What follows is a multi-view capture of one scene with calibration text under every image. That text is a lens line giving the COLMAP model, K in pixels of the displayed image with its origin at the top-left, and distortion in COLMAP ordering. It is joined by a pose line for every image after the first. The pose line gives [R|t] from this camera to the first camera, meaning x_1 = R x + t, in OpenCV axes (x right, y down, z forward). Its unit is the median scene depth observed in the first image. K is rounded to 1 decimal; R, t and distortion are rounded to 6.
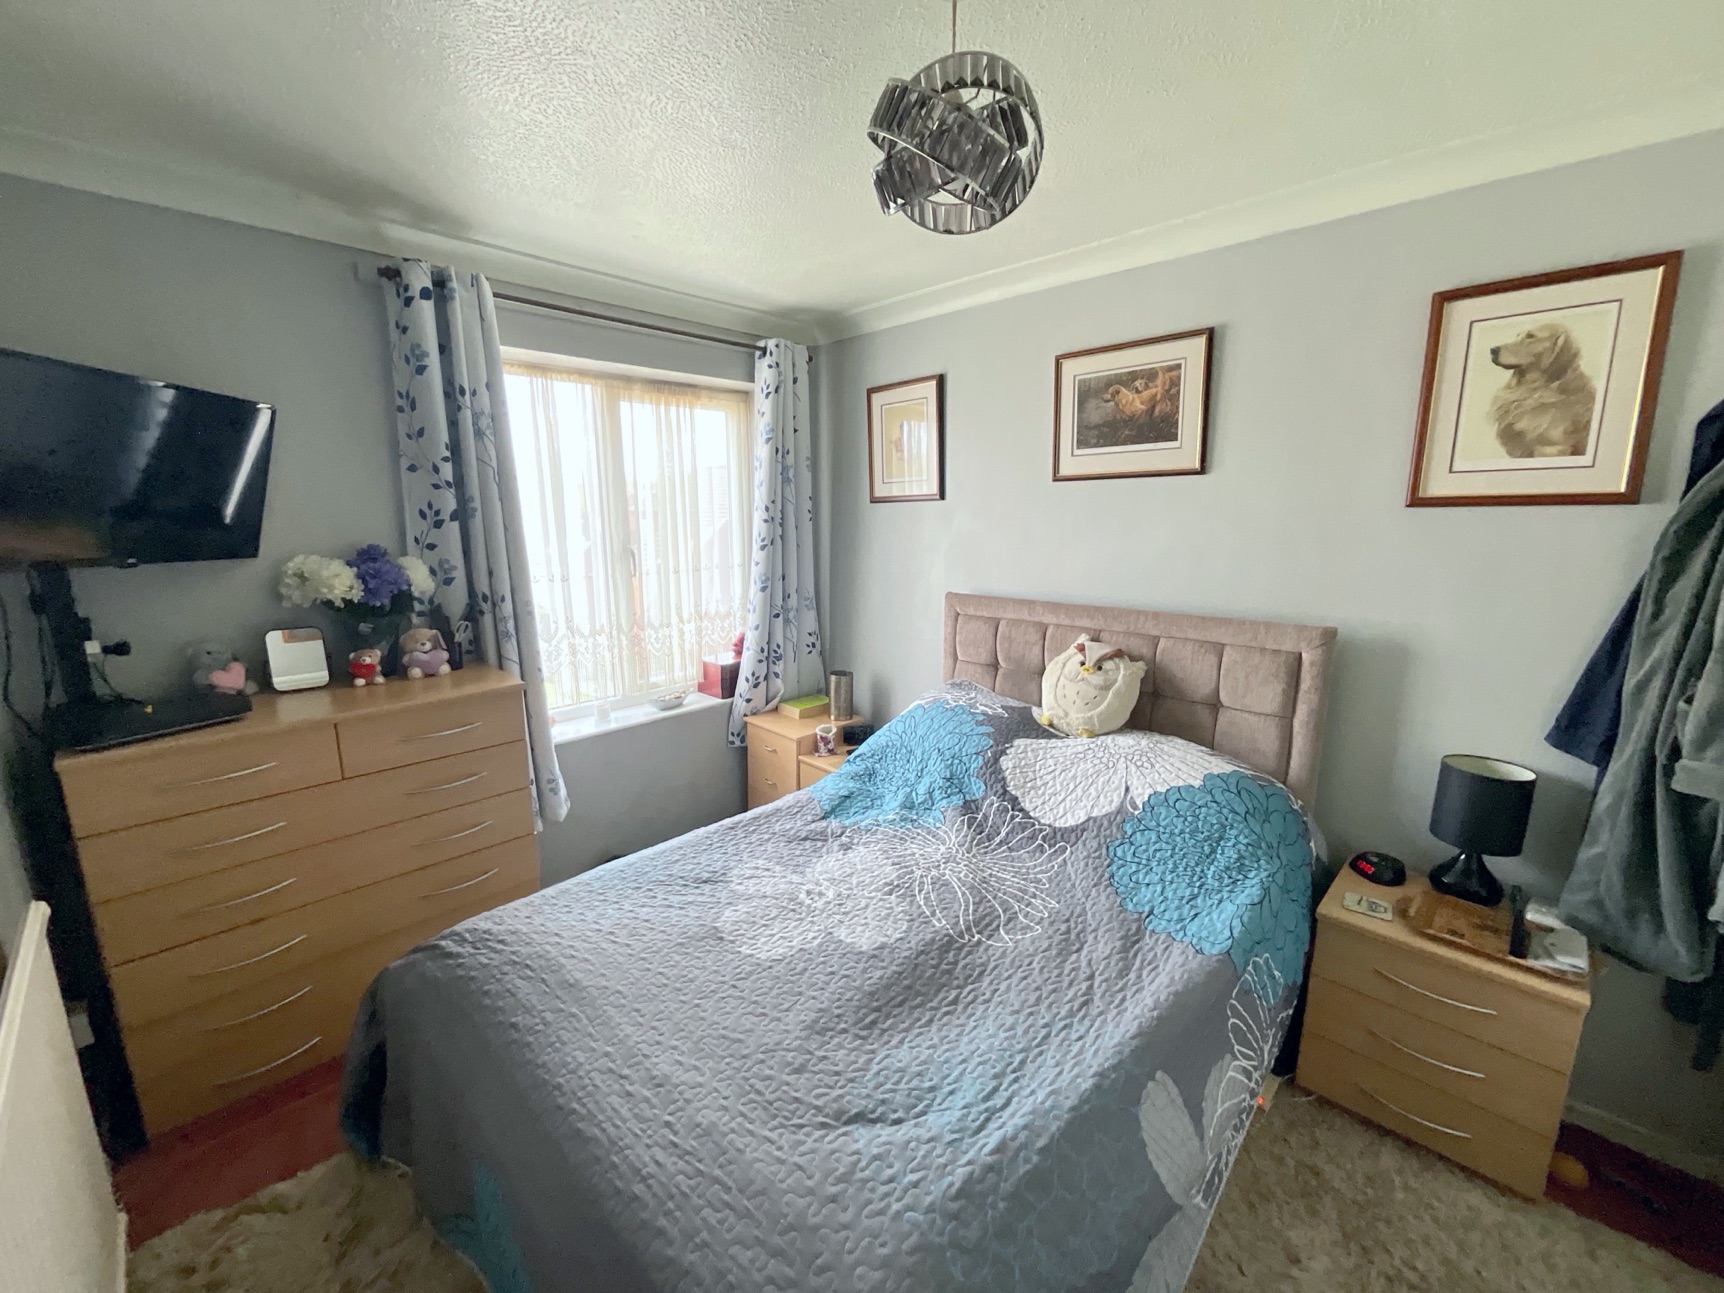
lens RADIAL K [[698.3, 0, 862.1], [0, 698.3, 643.6], [0, 0, 1]] dist [-0.007144, 0.002125]
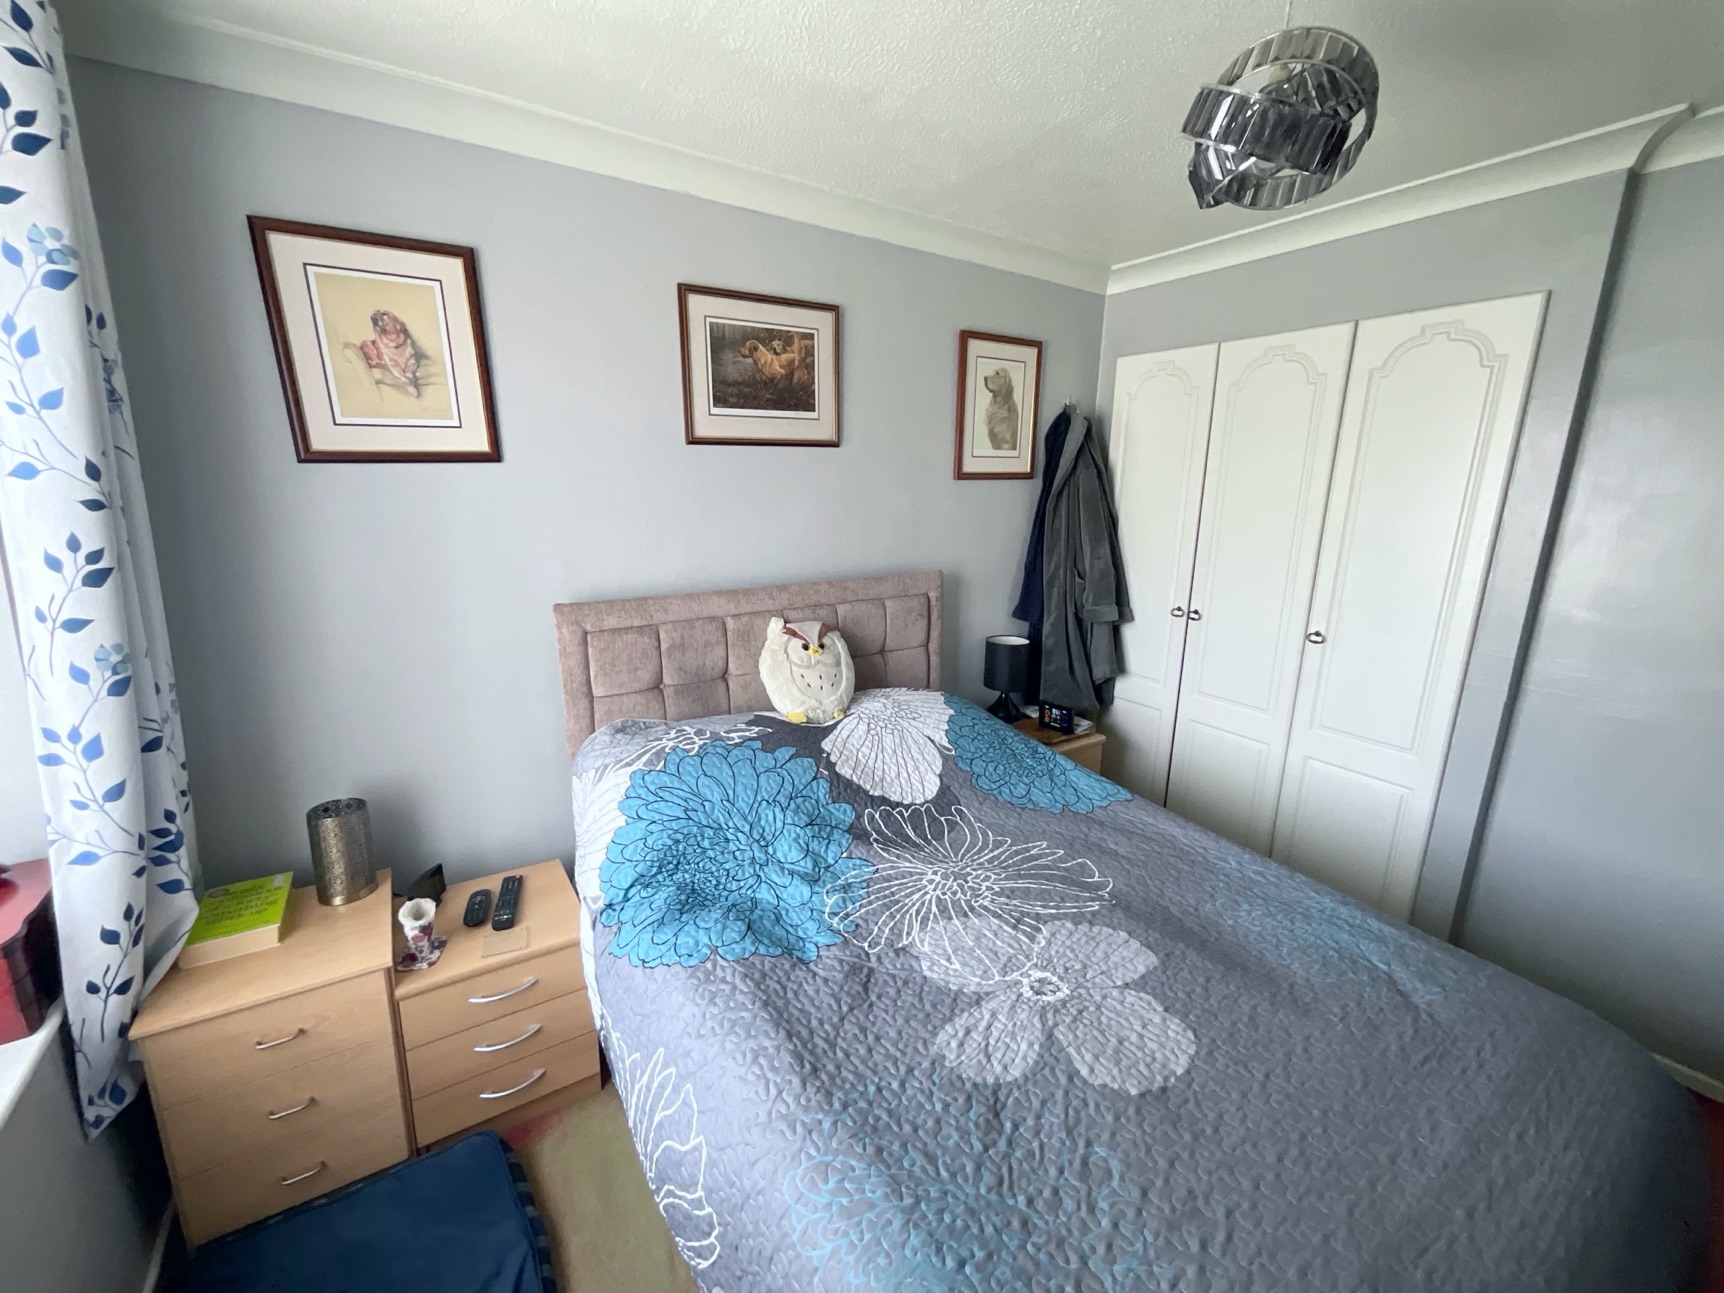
lens RADIAL K [[698.3, 0, 860.6], [0, 698.3, 643.3], [0, 0, 1]] dist [-0.007144, 0.002125]
pose [[0.206910, -0.219110, 0.953509, -0.581492], [0.176535, 0.966963, 0.183894, -0.140350], [-0.962301, 0.130278, 0.238755, 0.739524]]
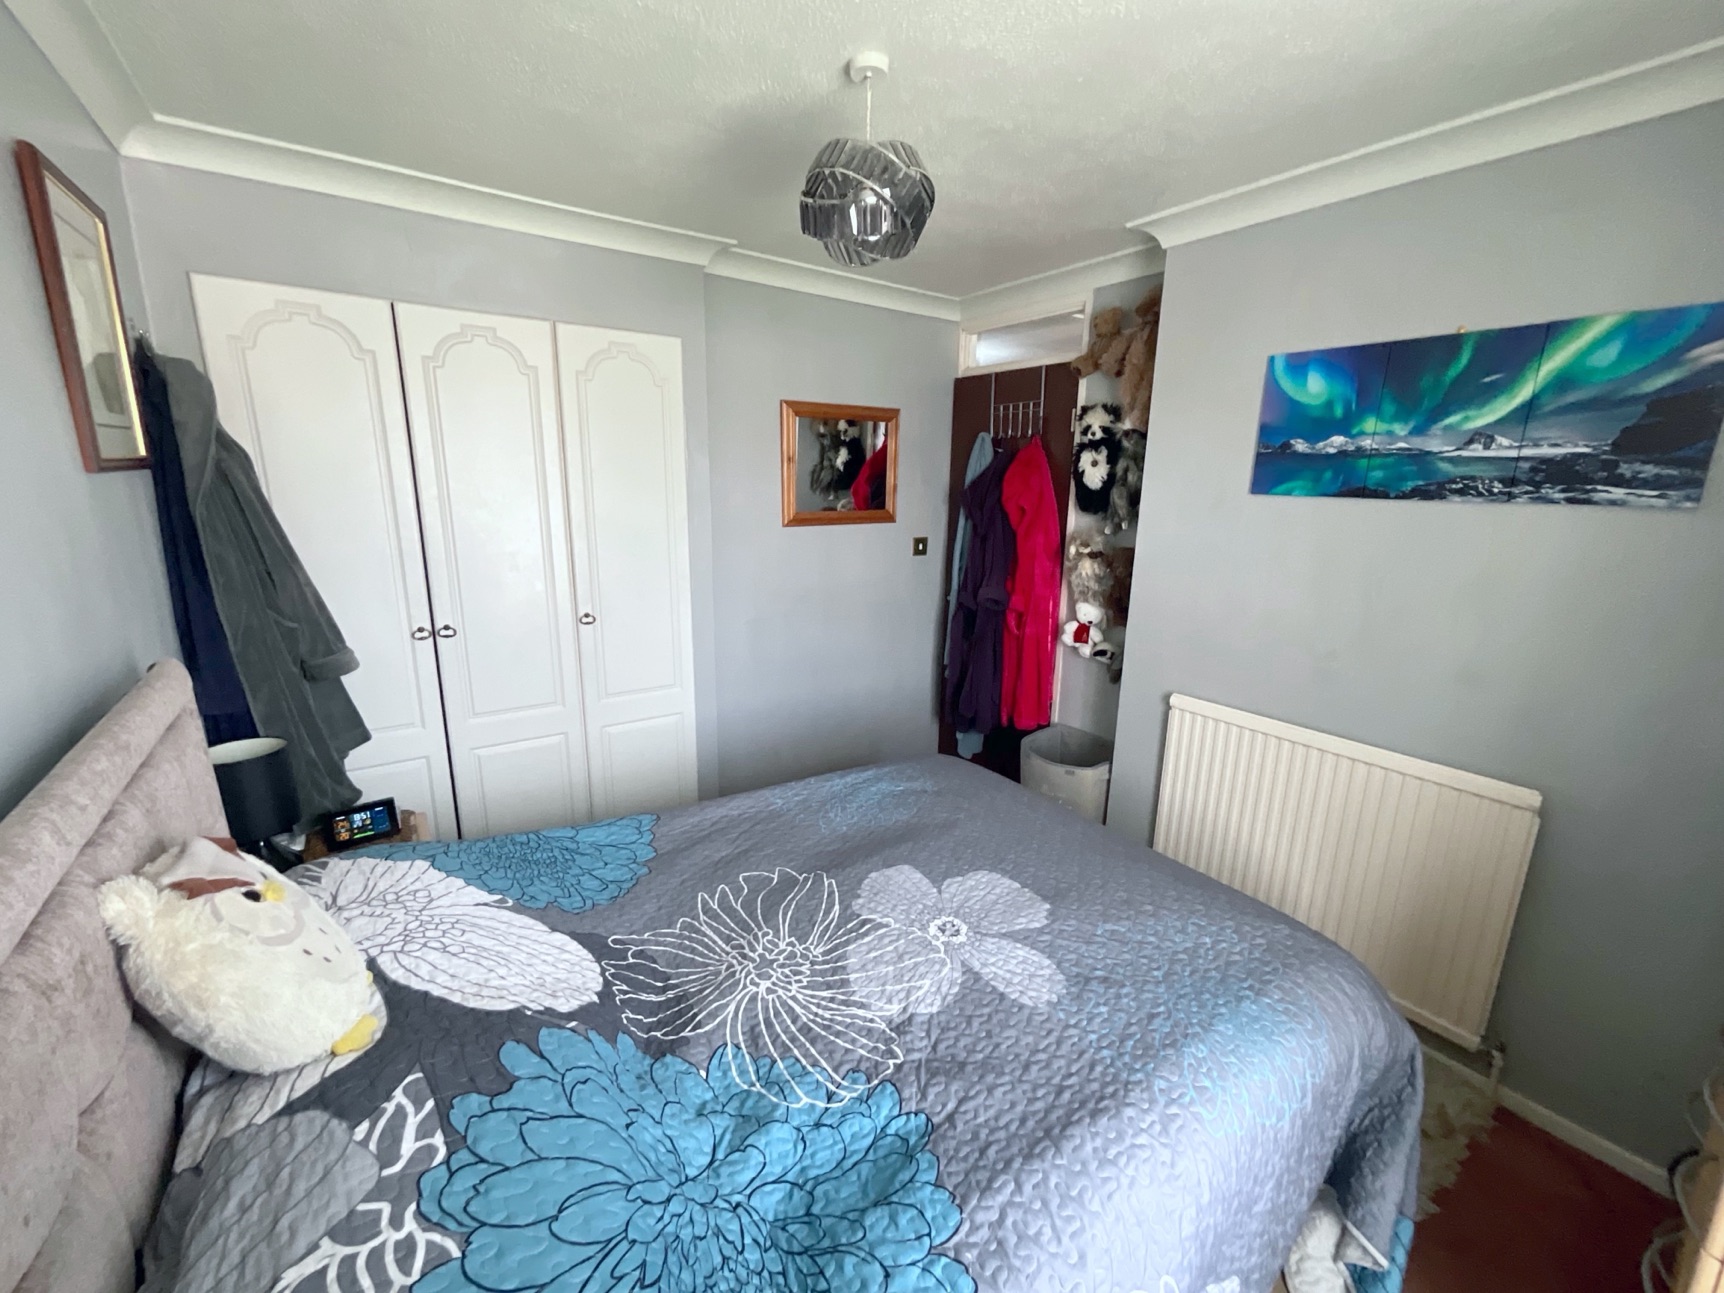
lens RADIAL K [[698.3, 0, 861.0], [0, 698.3, 644.9], [0, 0, 1]] dist [-0.007144, 0.002125]
pose [[-0.981526, -0.059783, 0.181751, -0.073680], [0.021515, 0.909421, 0.415320, -0.258070], [-0.190117, 0.411557, -0.891334, 1.275579]]
